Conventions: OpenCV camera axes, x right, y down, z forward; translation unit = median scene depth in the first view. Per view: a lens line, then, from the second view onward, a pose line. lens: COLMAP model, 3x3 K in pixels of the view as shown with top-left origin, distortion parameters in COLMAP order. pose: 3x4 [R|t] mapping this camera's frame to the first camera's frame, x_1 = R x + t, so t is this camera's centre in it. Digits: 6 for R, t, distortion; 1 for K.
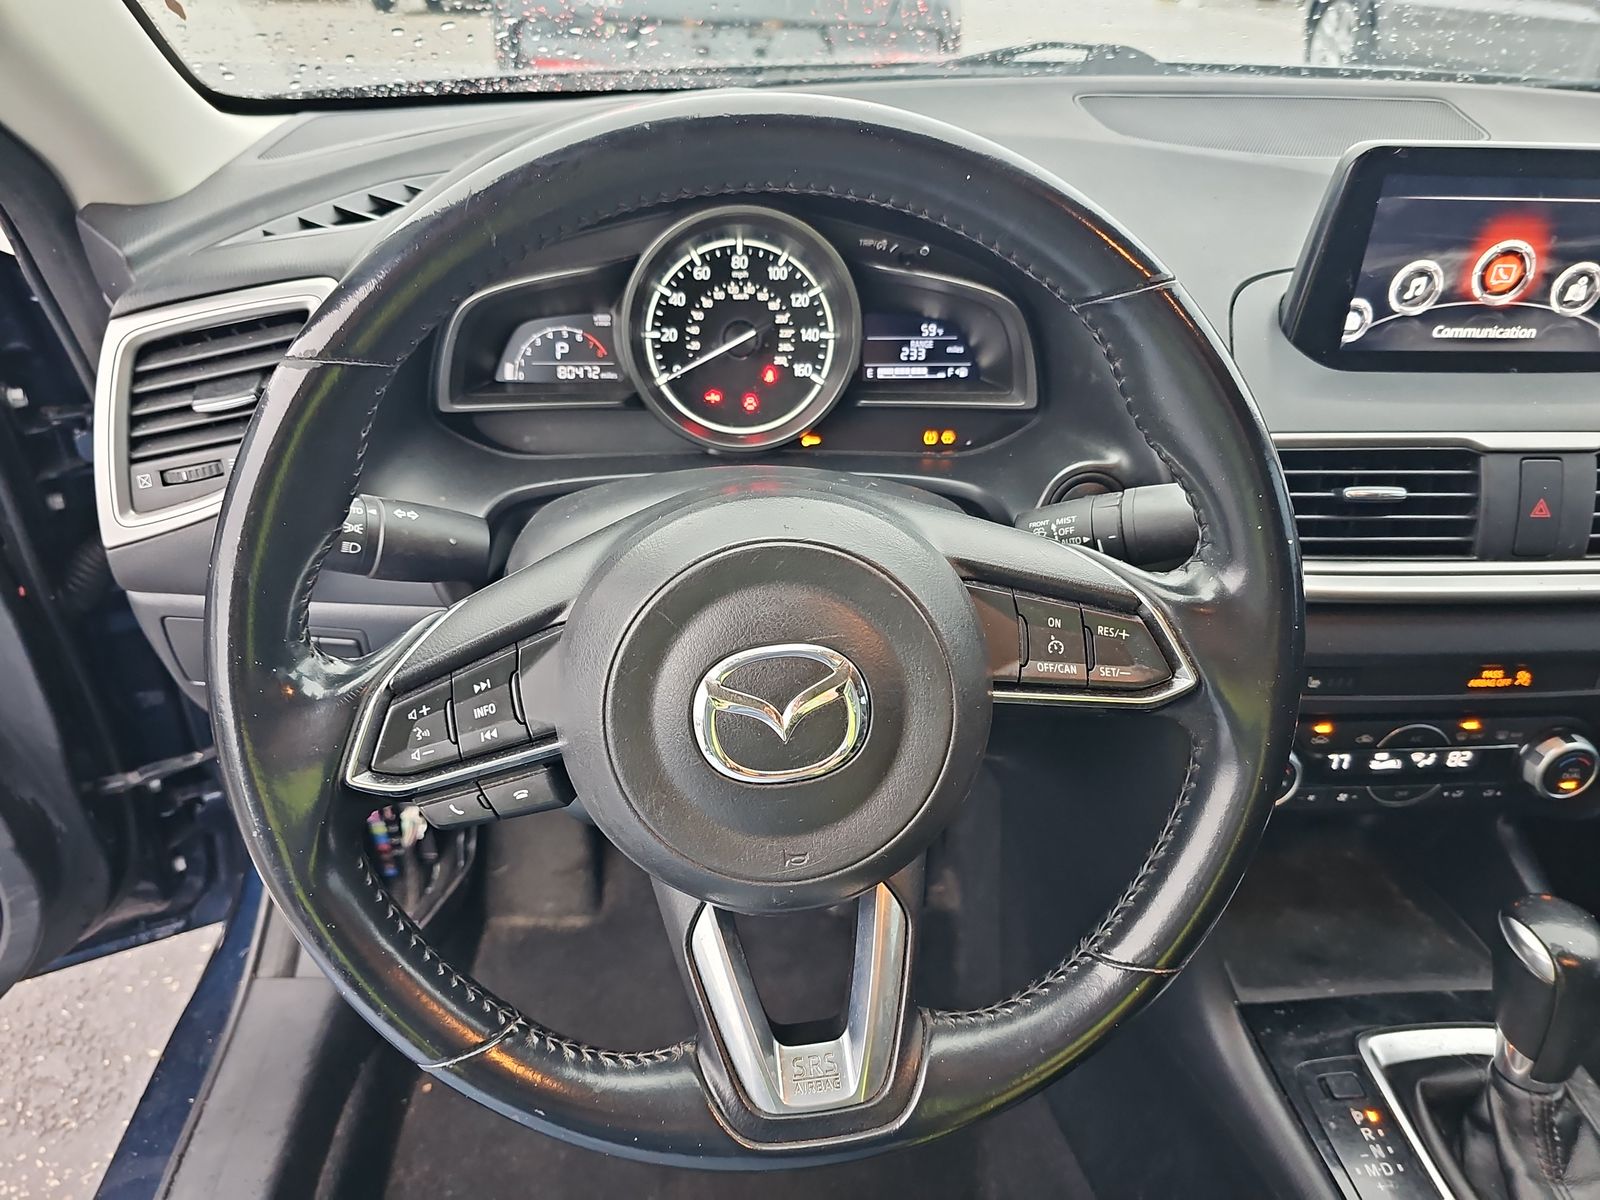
lens RADIAL K [[1045.6, 0, 792.3], [0, 1045.6, 590.7], [0, 0, 1]] dist [0.038608, -0.029116]
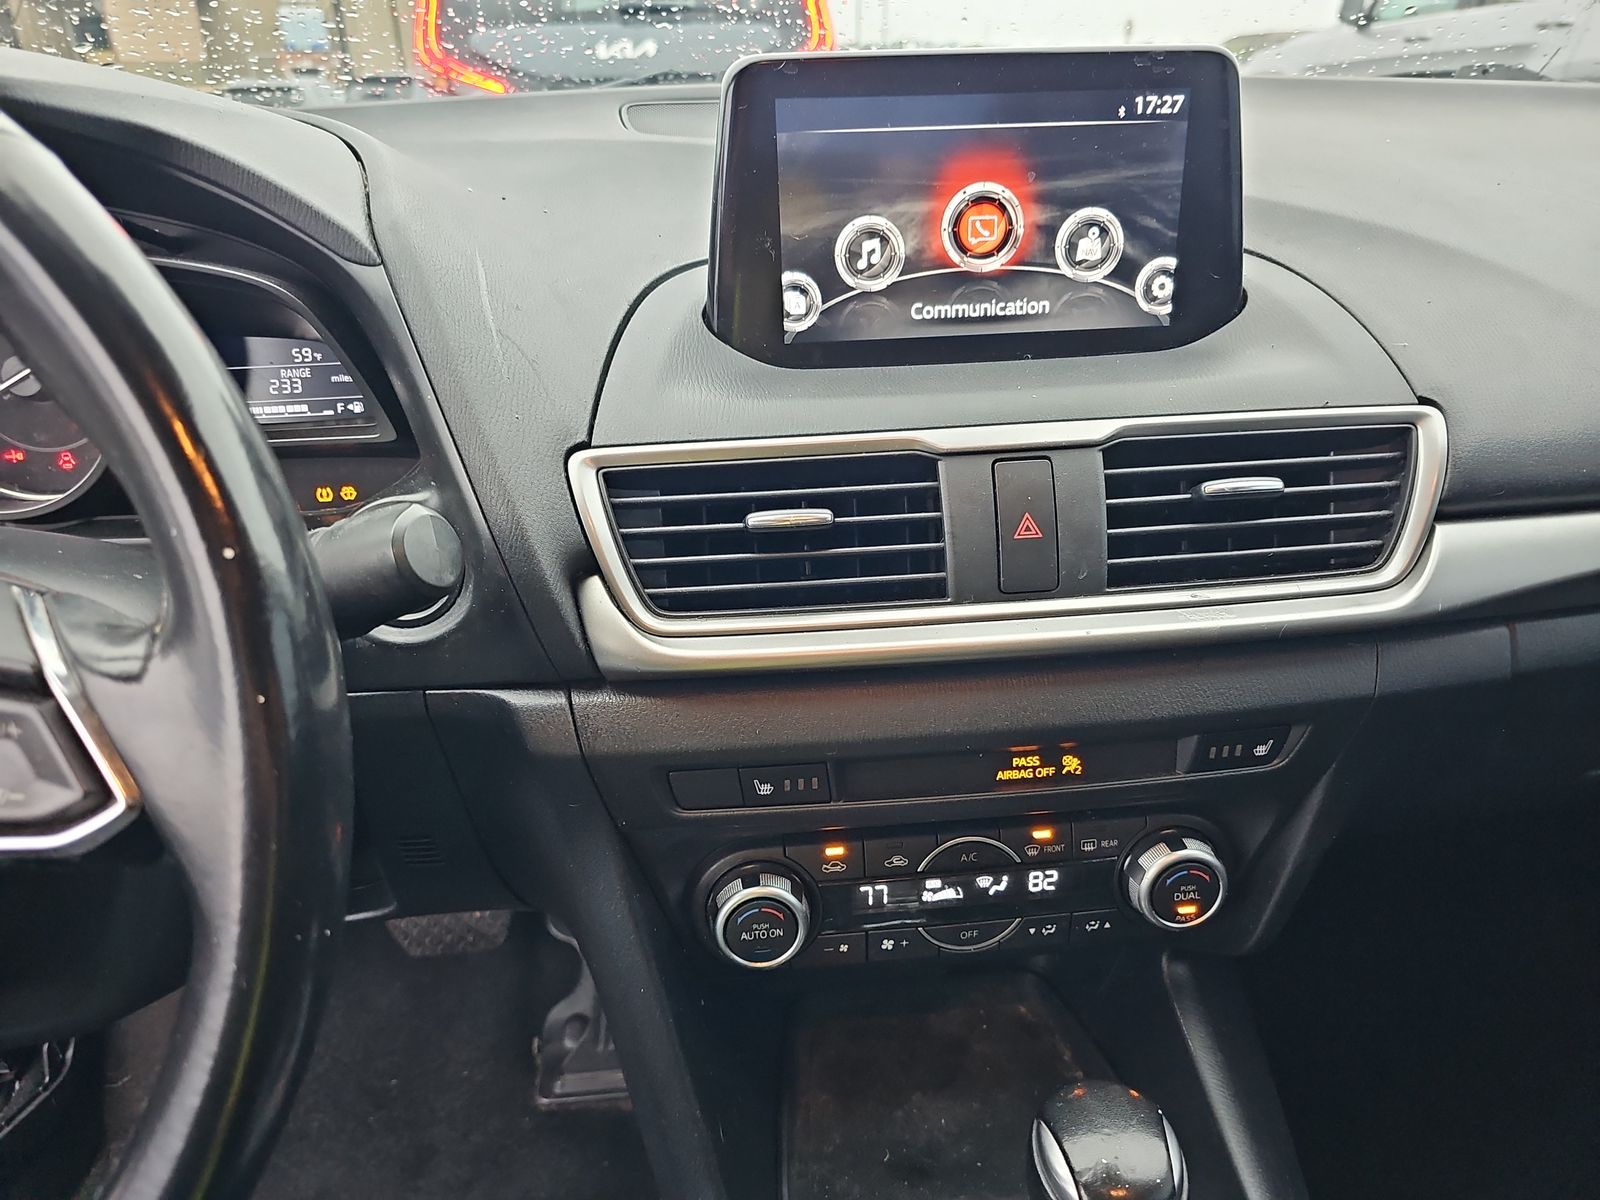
lens RADIAL K [[1045.6, 0, 799.4], [0, 1045.6, 611.0], [0, 0, 1]] dist [0.038608, -0.029116]
pose [[0.998171, -0.060237, -0.005137, 0.520677], [0.059372, 0.992749, -0.104517, 0.042525], [0.011396, 0.104020, 0.994510, 0.274551]]
